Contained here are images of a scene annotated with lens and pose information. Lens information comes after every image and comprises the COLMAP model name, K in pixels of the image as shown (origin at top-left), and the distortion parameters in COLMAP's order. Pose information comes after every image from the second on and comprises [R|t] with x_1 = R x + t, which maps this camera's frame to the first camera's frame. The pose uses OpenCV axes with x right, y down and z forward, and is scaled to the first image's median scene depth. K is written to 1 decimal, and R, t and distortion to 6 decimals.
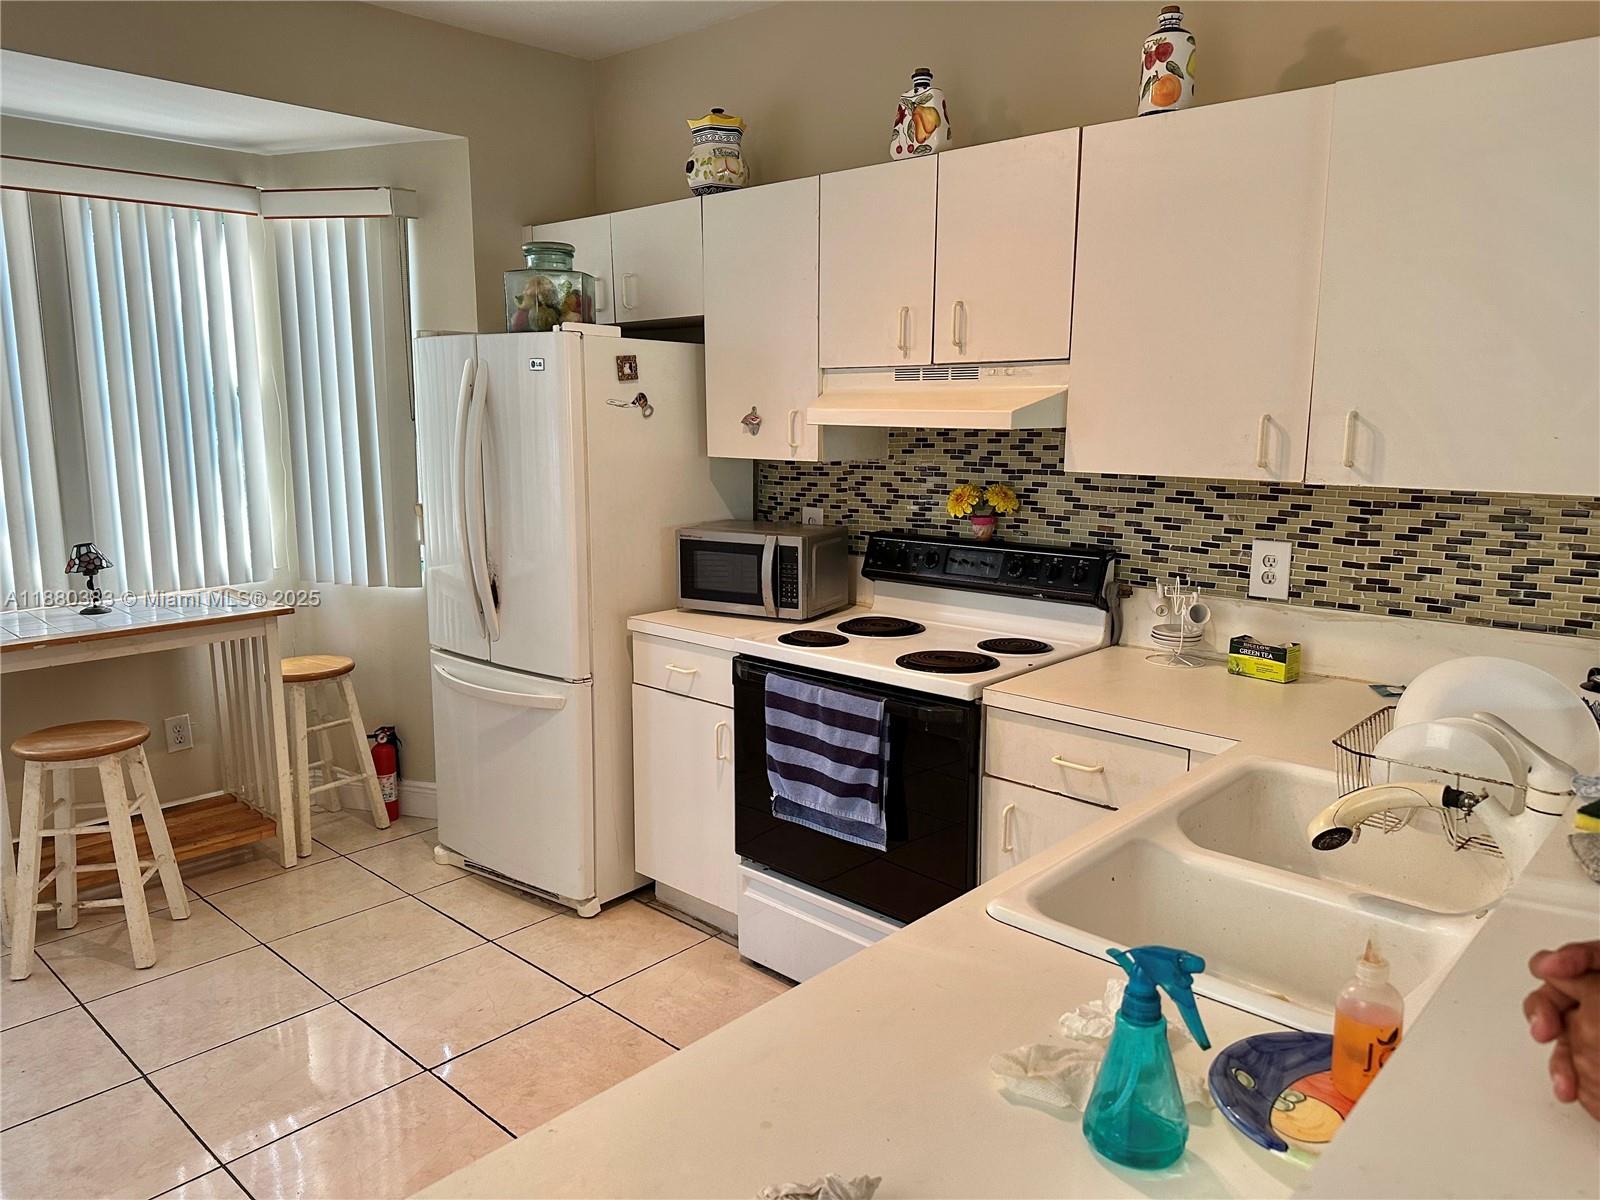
lens RADIAL K [[1134.2, 0, 800.0], [0, 1134.2, 606.8], [0, 0, 1]] dist [0.180709, -0.432034]
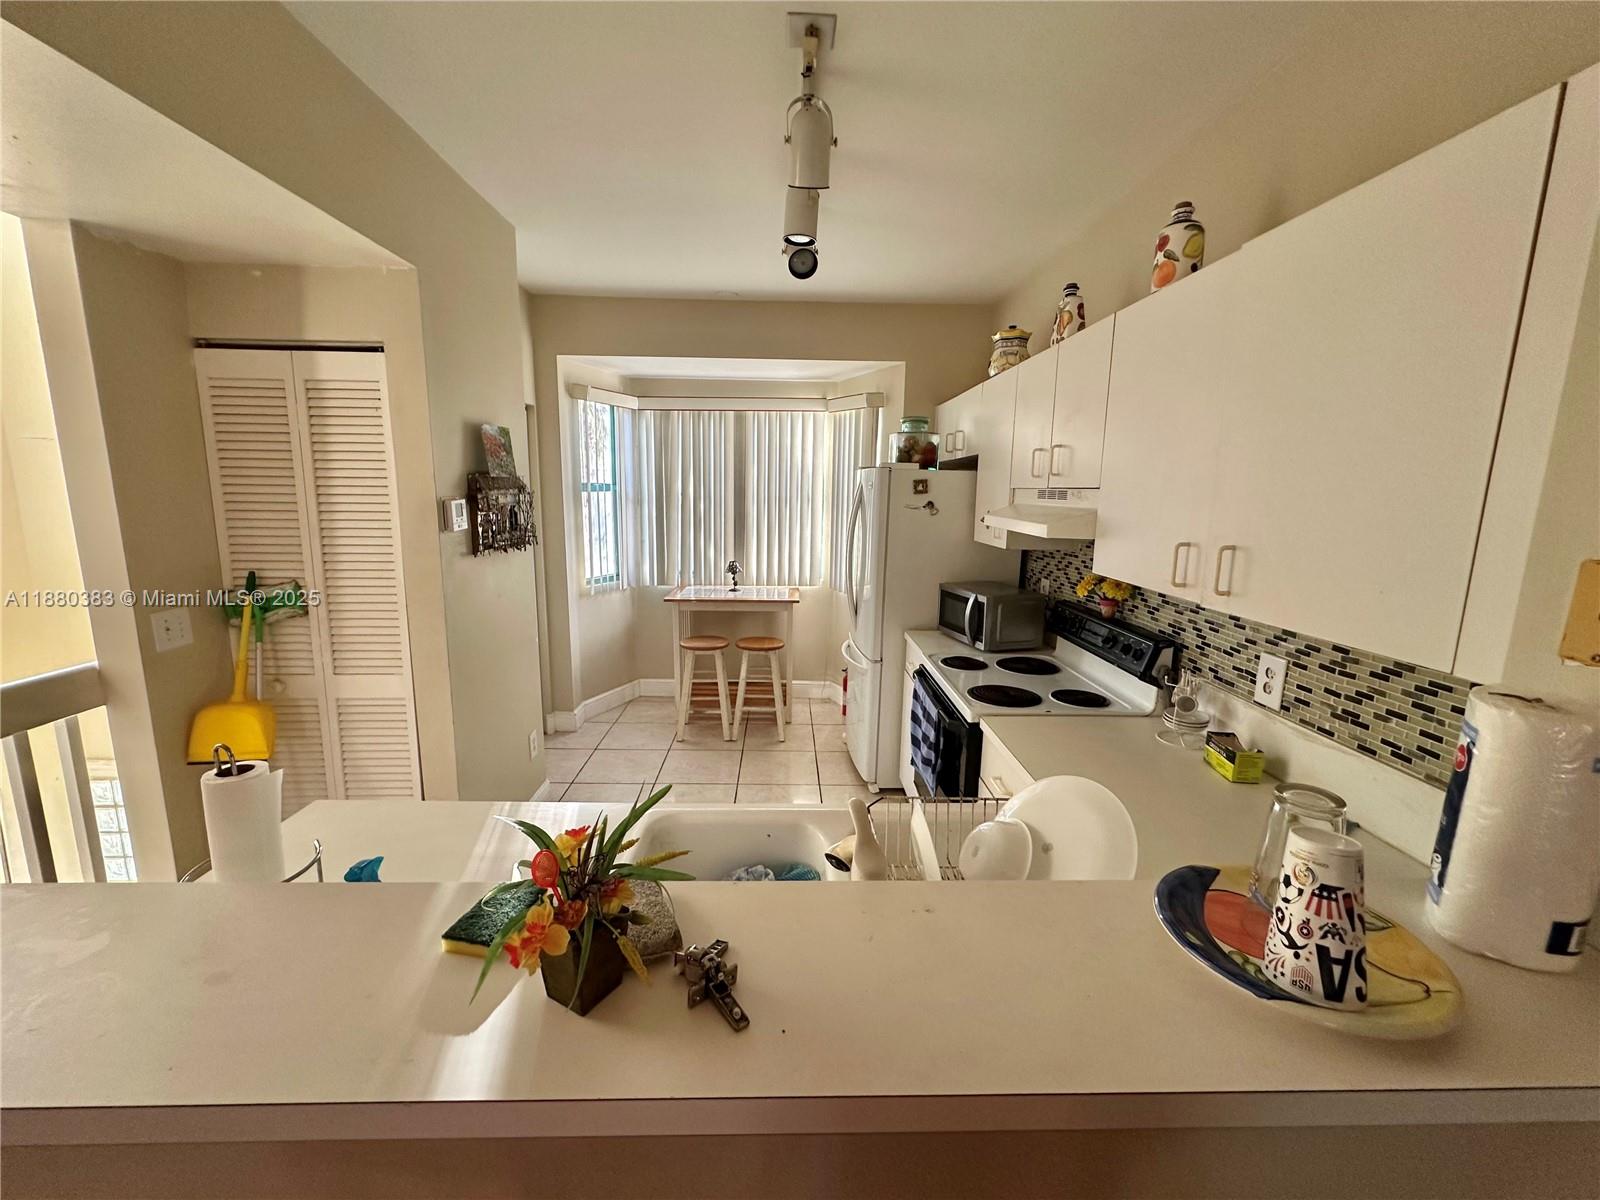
lens RADIAL K [[646.9, 0, 800.0], [0, 646.9, 600.0], [0, 0, 1]] dist [-0.002524, 0.000226]
pose [[0.696781, 0.134176, -0.704623, 0.480995], [-0.142017, 0.988708, 0.047836, -0.069113], [0.703084, 0.066737, 0.707968, 0.223751]]
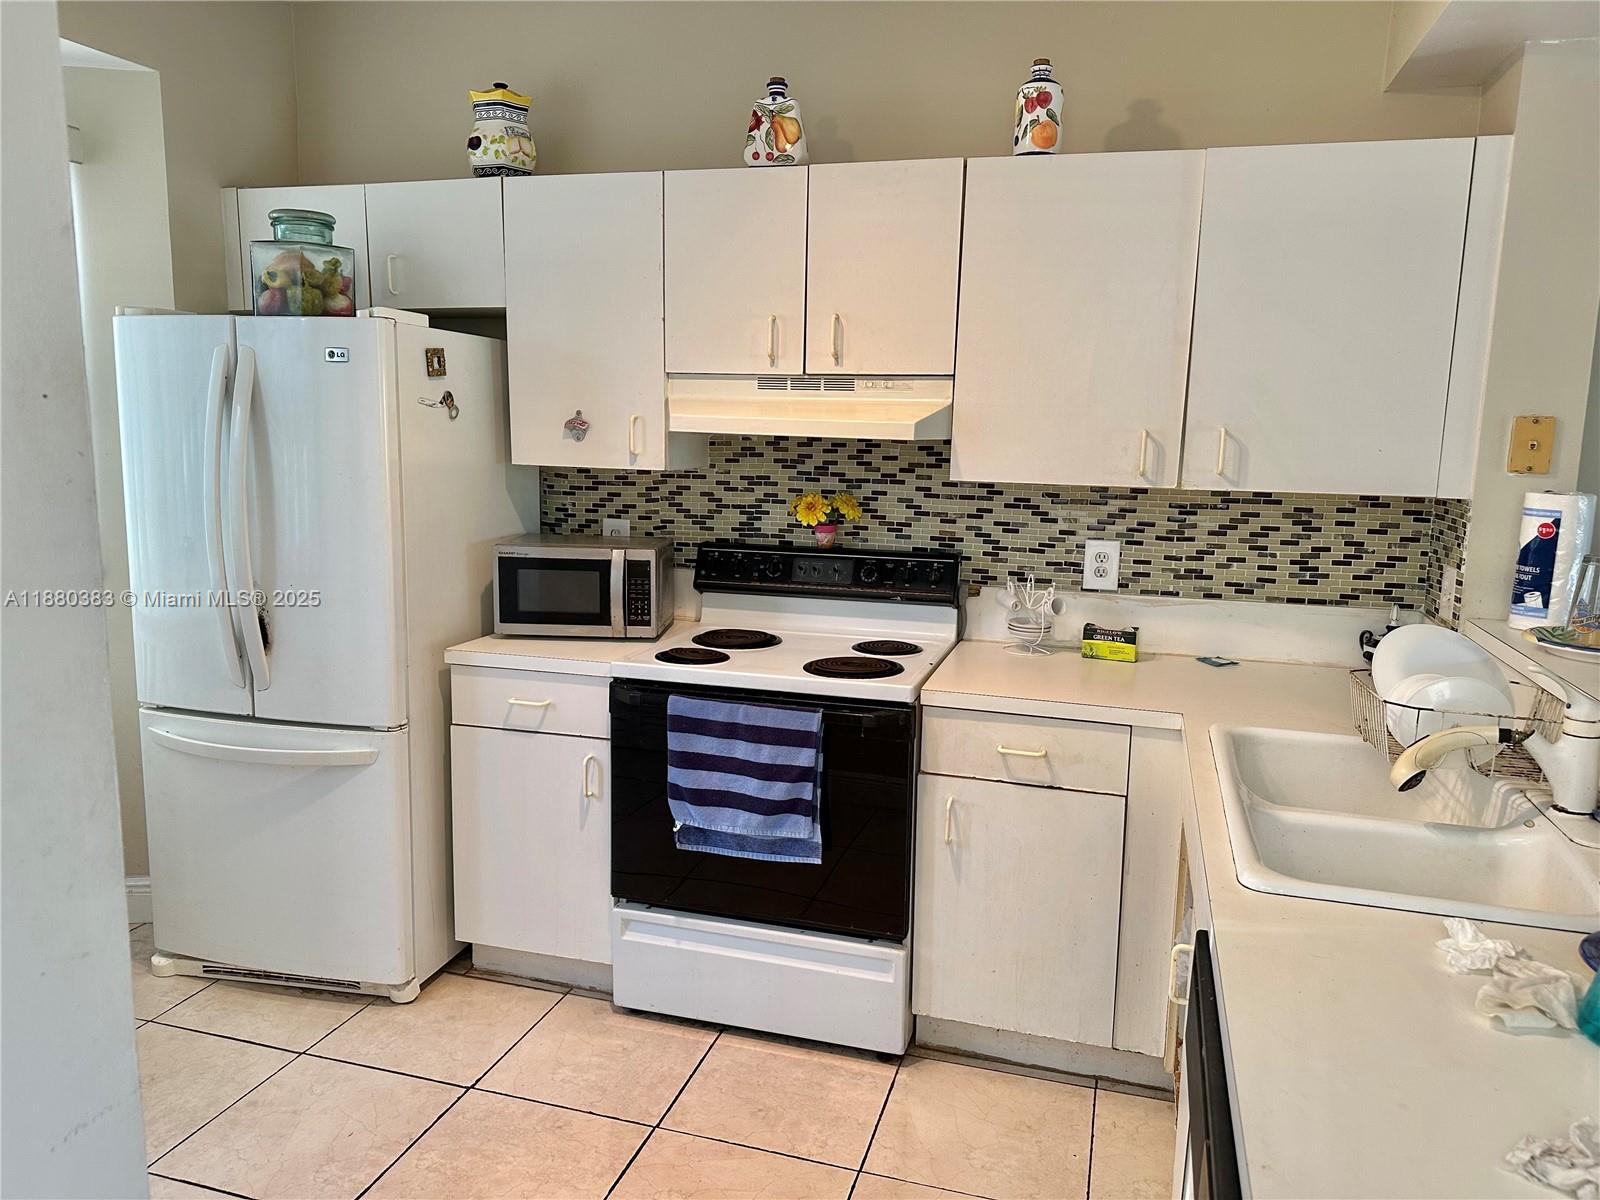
lens RADIAL K [[1113.4, 0, 830.0], [0, 1113.4, 601.1], [0, 0, 1]] dist [0.127448, -0.203864]
pose [[0.891365, -0.052891, 0.450191, -0.314645], [0.058537, 0.998284, 0.001383, -0.012697], [-0.449492, 0.025120, 0.892931, 0.115539]]
